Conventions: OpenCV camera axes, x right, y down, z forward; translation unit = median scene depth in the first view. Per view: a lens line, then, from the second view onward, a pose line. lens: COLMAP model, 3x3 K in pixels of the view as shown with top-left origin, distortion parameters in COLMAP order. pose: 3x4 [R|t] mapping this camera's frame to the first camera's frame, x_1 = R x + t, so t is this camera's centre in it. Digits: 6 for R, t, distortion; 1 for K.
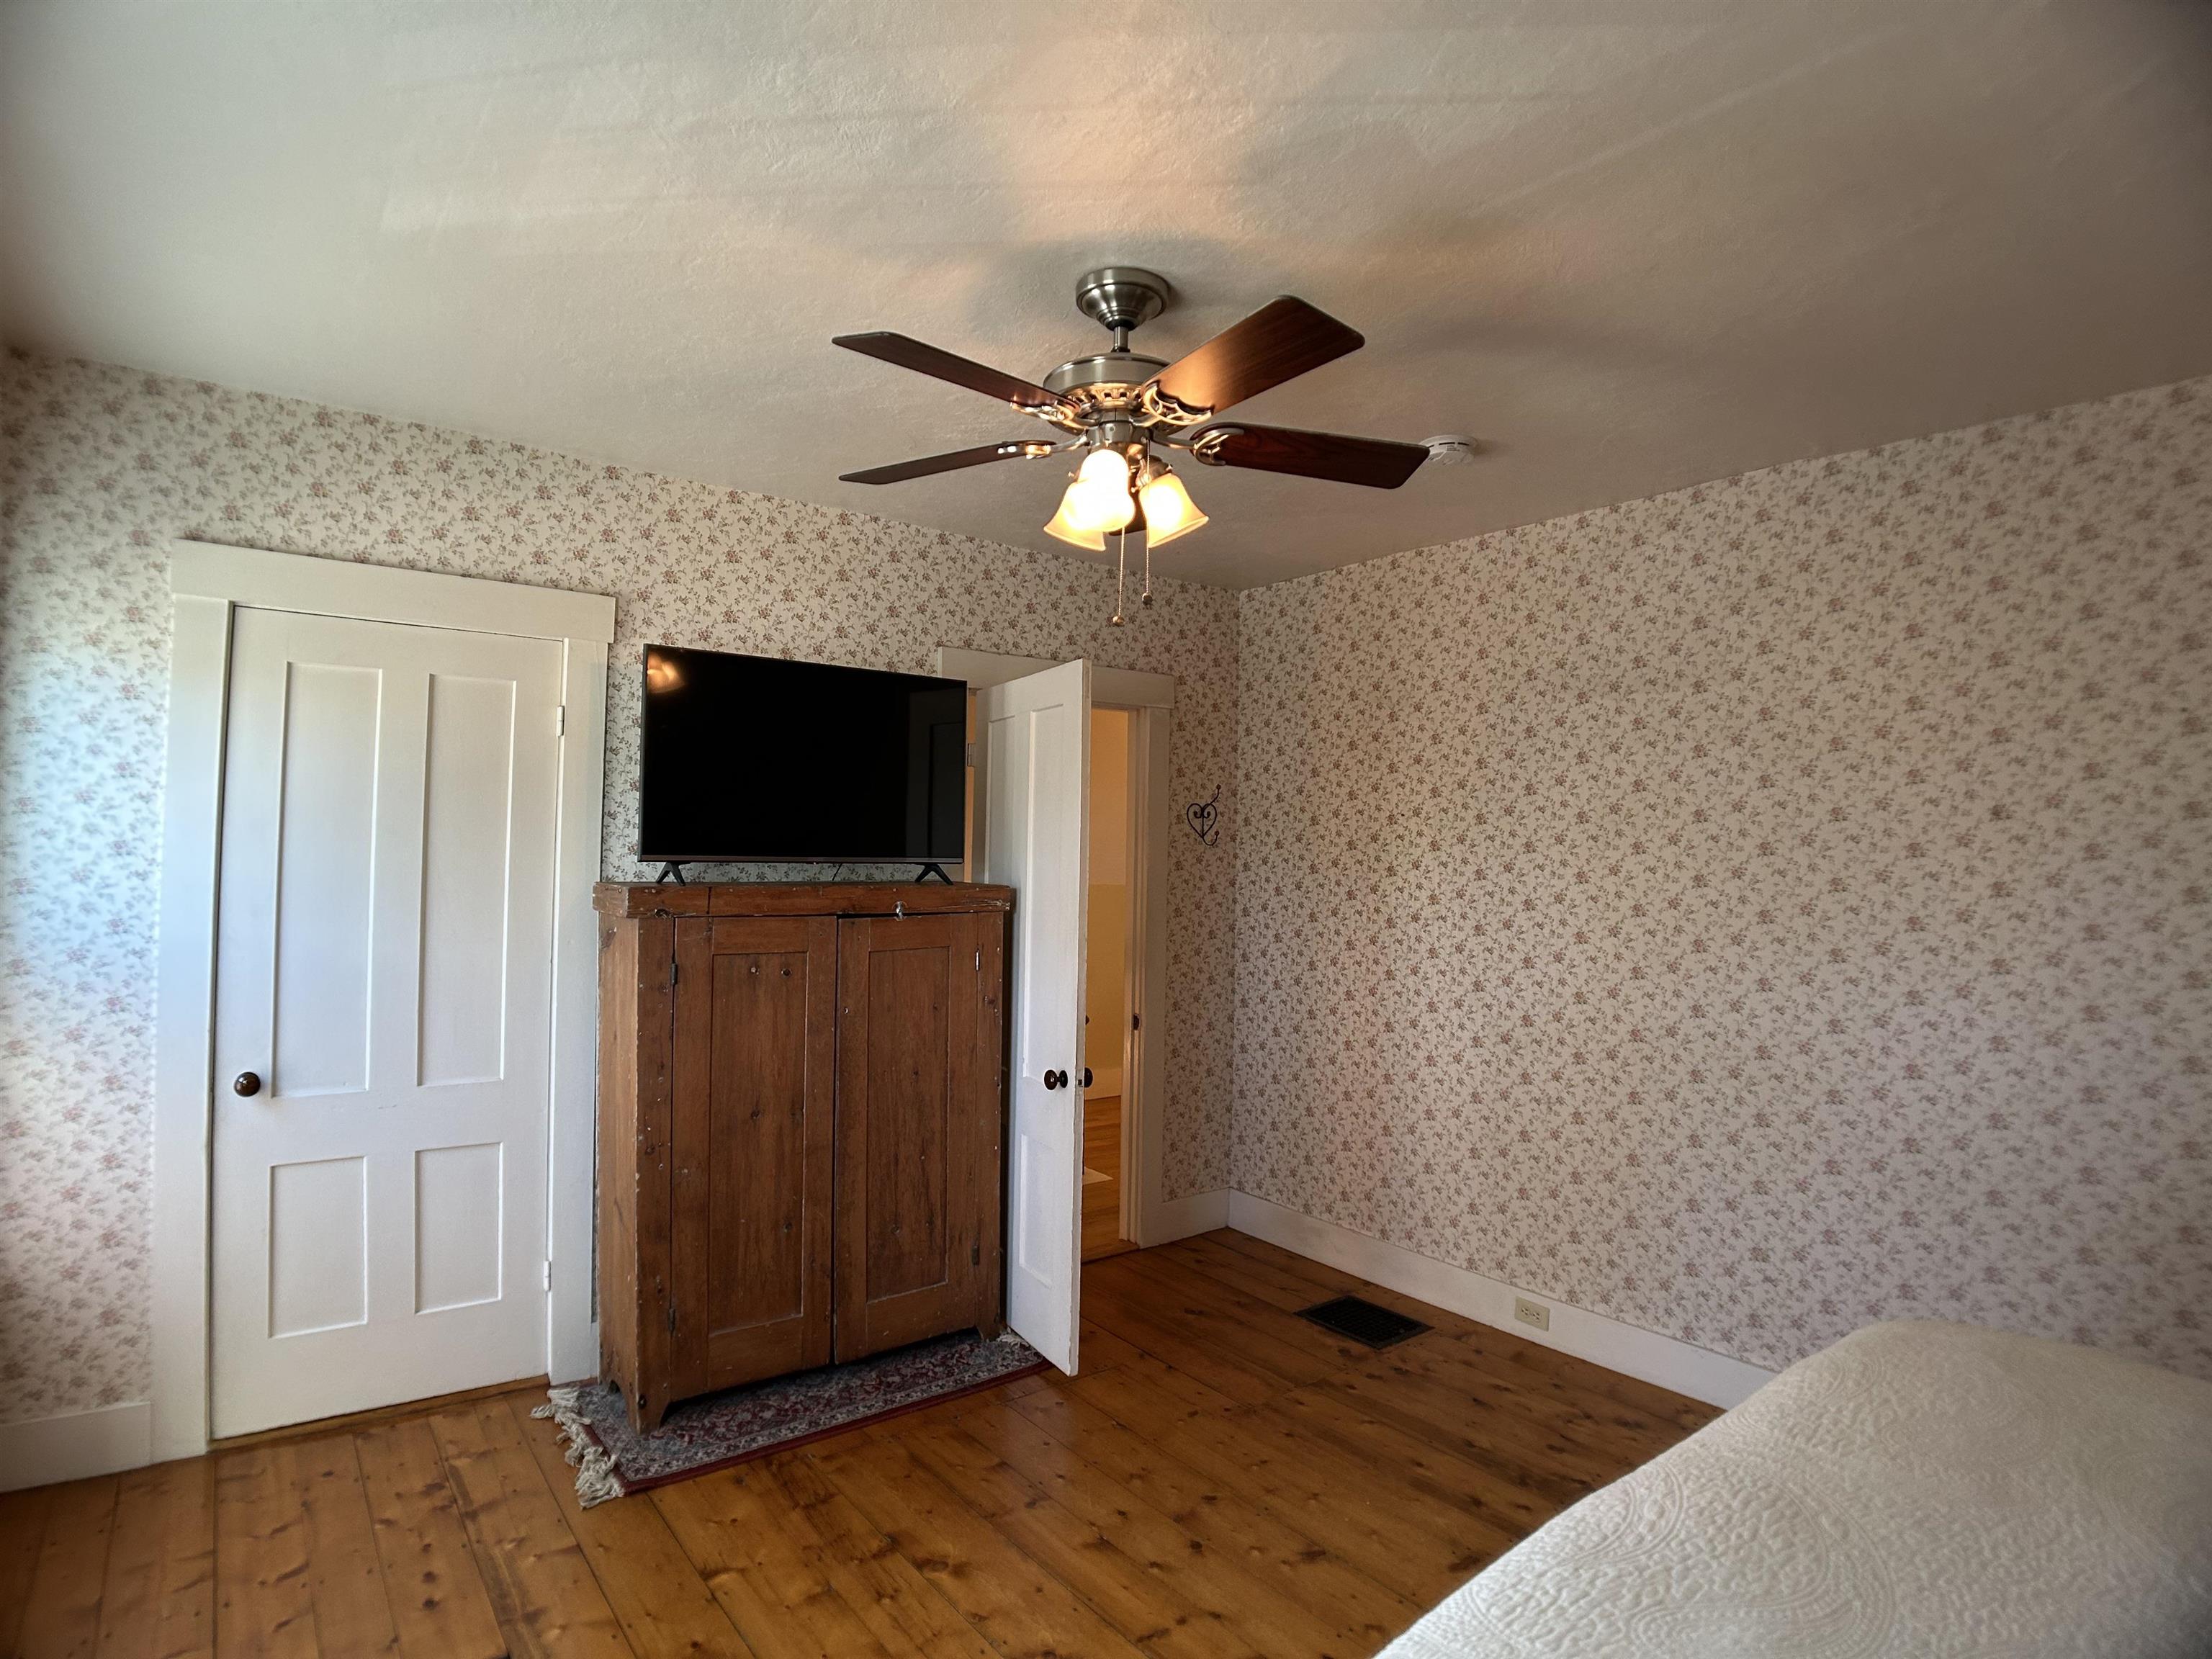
lens RADIAL K [[1169.7, 0, 1141.1], [0, 1169.7, 790.8], [0, 0, 1]] dist [-0.074740, 0.011124]
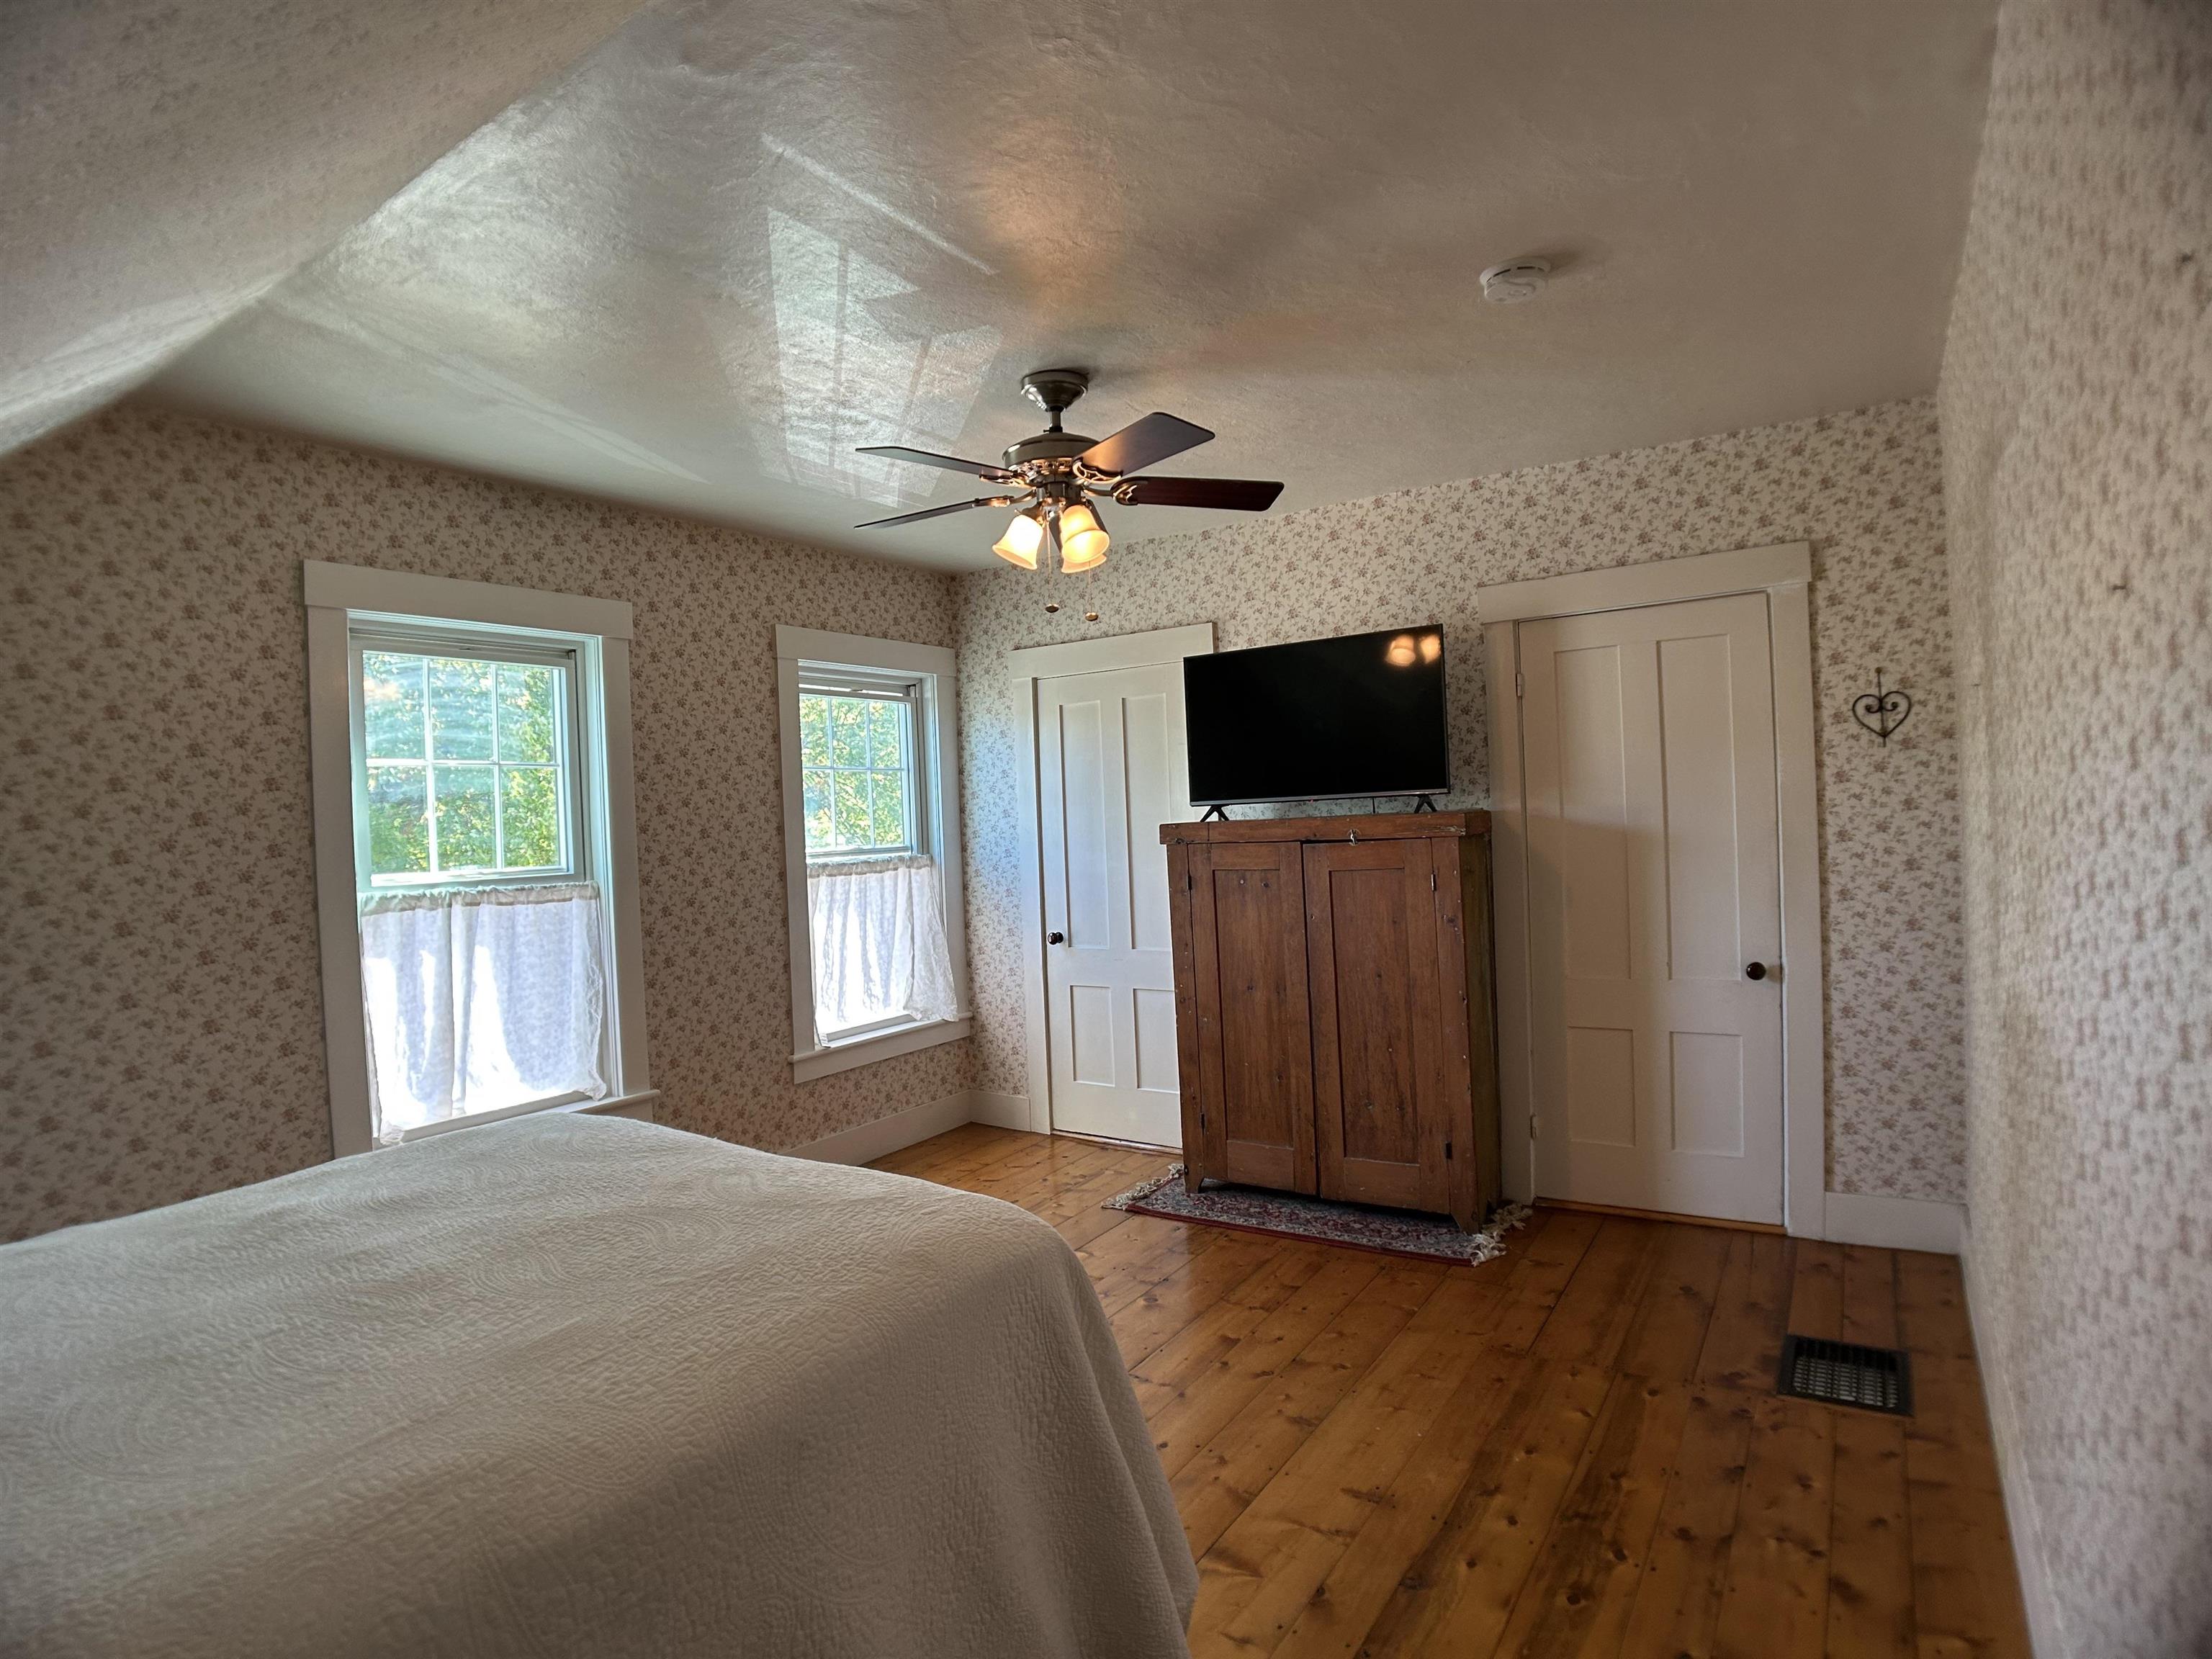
lens RADIAL K [[1169.7, 0, 1105.4], [0, 1169.7, 835.2], [0, 0, 1]] dist [-0.074740, 0.011124]
pose [[0.307523, -0.028651, -0.951109, 0.906567], [0.090947, 0.995856, -0.000593, 0.086721], [0.947184, -0.086318, 0.308854, 0.428607]]
